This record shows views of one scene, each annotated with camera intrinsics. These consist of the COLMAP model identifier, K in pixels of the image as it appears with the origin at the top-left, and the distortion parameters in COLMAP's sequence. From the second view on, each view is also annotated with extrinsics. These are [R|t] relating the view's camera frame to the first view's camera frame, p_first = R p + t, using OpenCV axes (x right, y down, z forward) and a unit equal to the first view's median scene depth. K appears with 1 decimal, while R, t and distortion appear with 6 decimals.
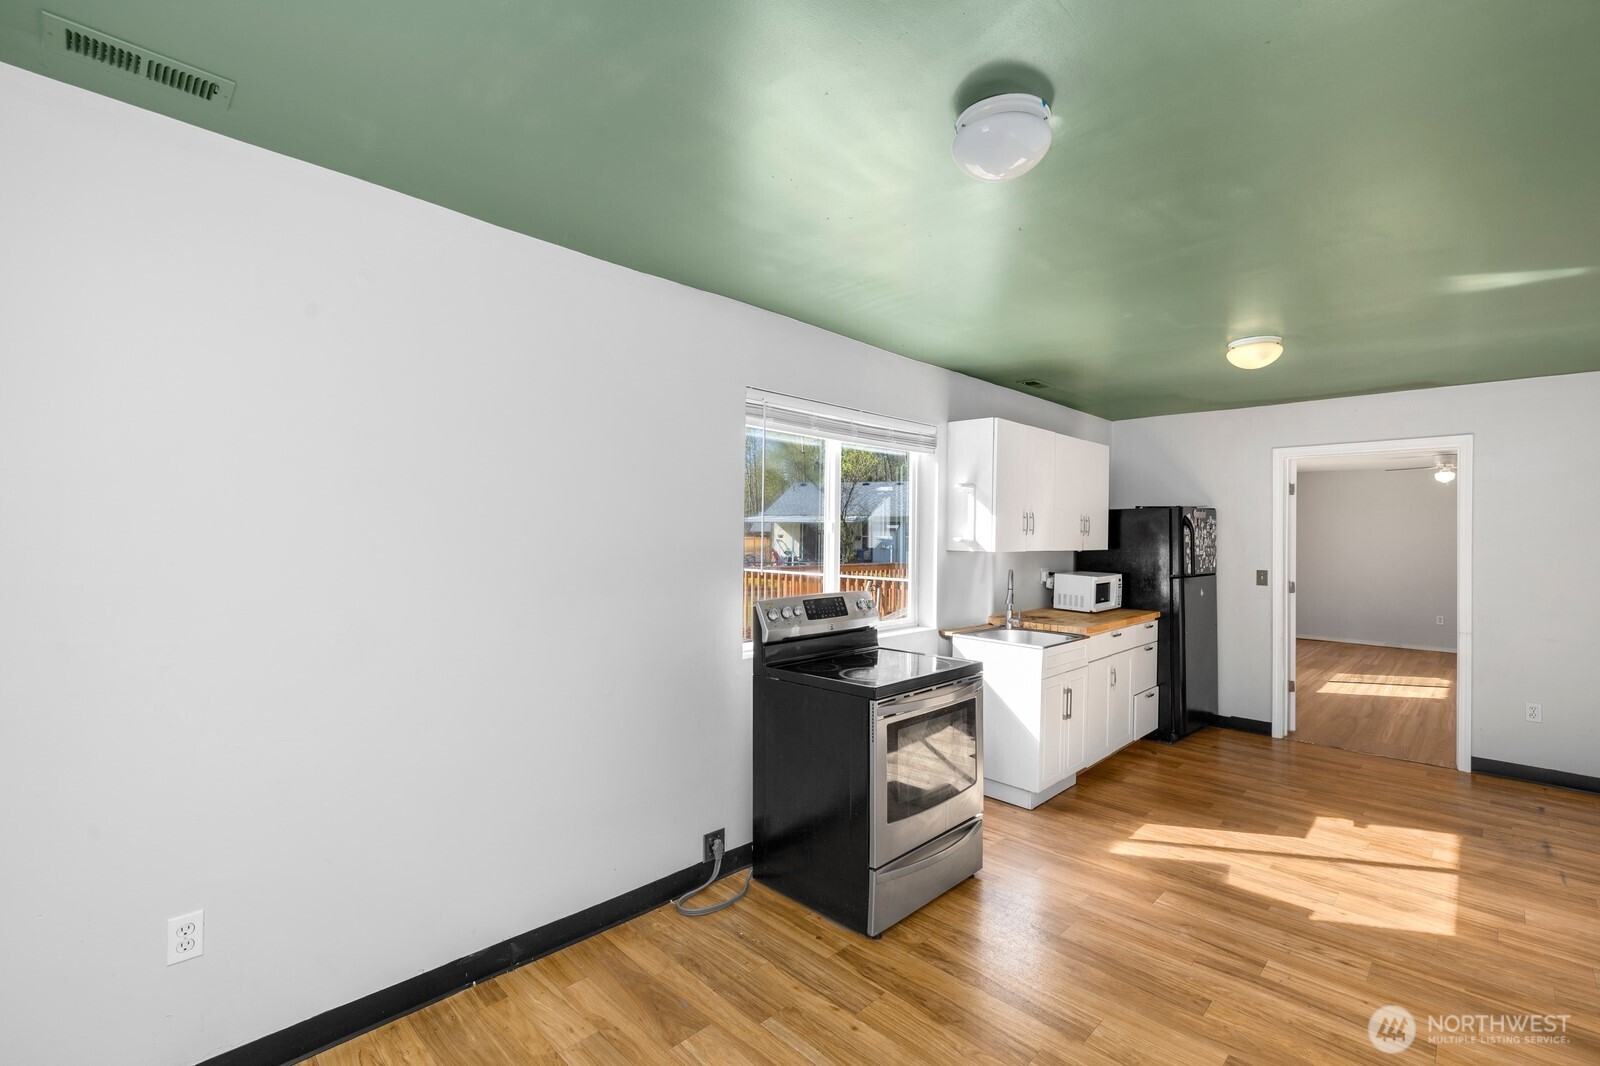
lens RADIAL K [[702.2, 0, 827.4], [0, 702.2, 519.5], [0, 0, 1]] dist [0.000451, 0.004469]
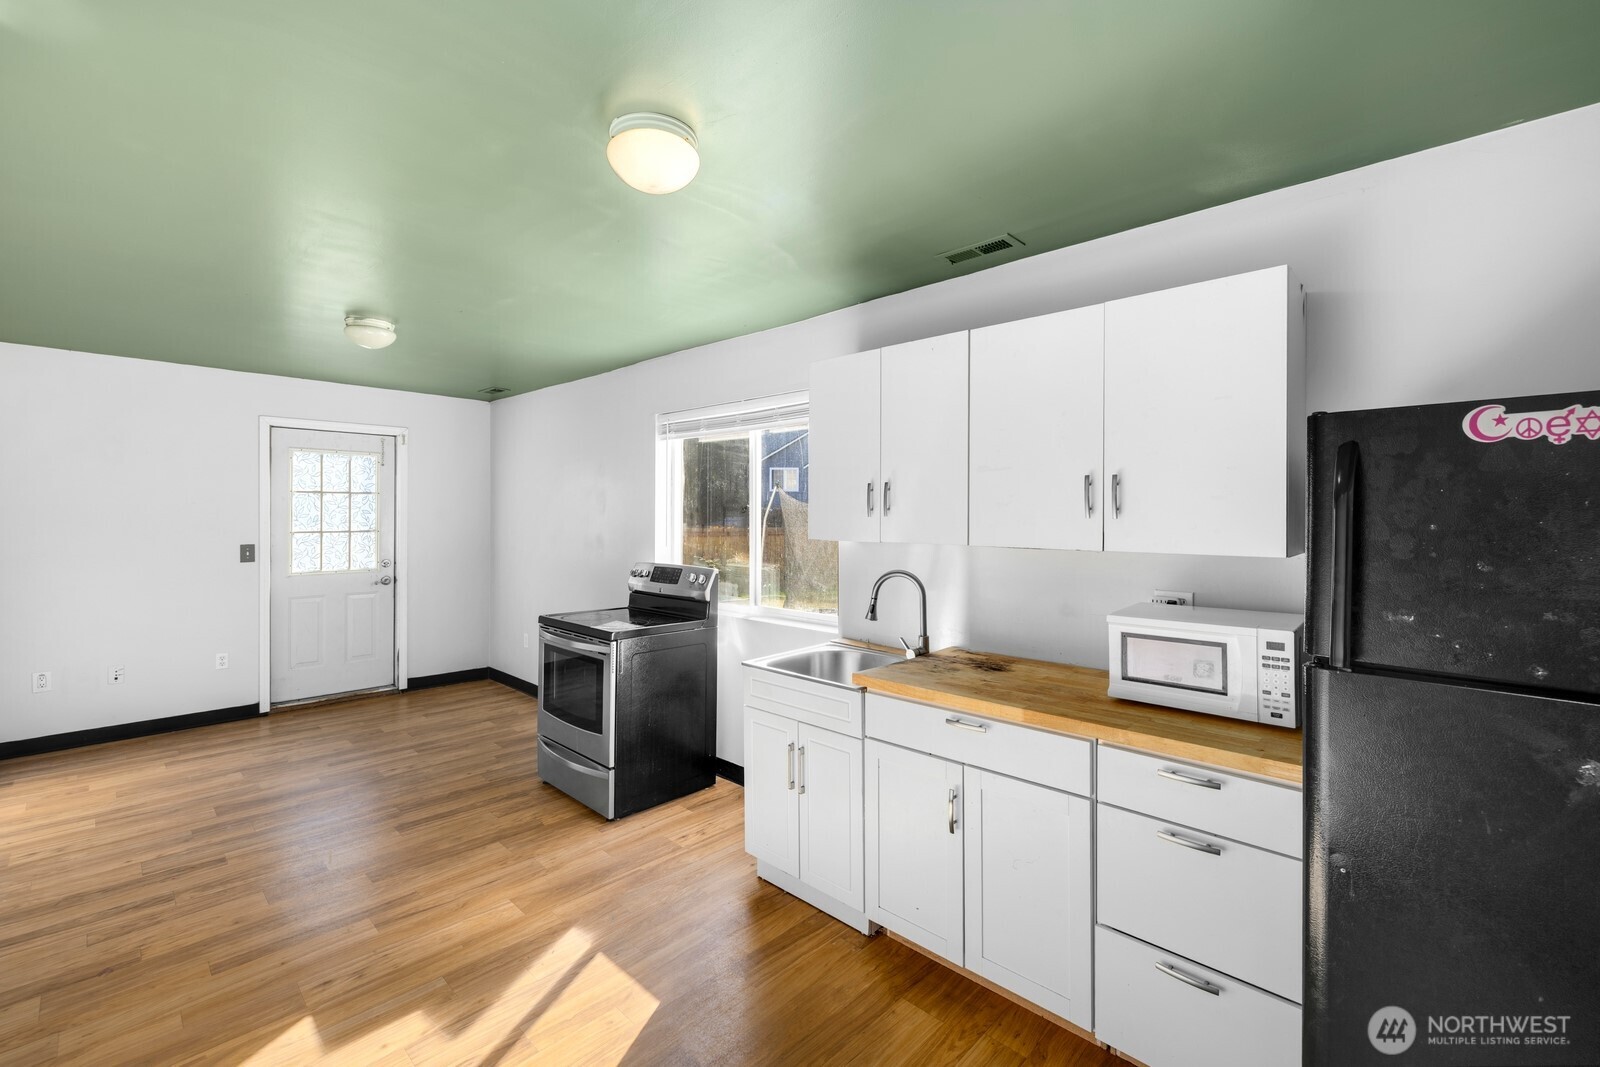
lens RADIAL K [[686.1, 0, 781.7], [0, 686.1, 512.3], [0, 0, 1]] dist [-0.001091, -0.000355]
pose [[-0.020317, -0.015259, -0.999677, 1.538822], [0.011059, 0.999819, -0.015486, 0.041958], [0.999732, -0.011370, -0.020145, 1.536819]]
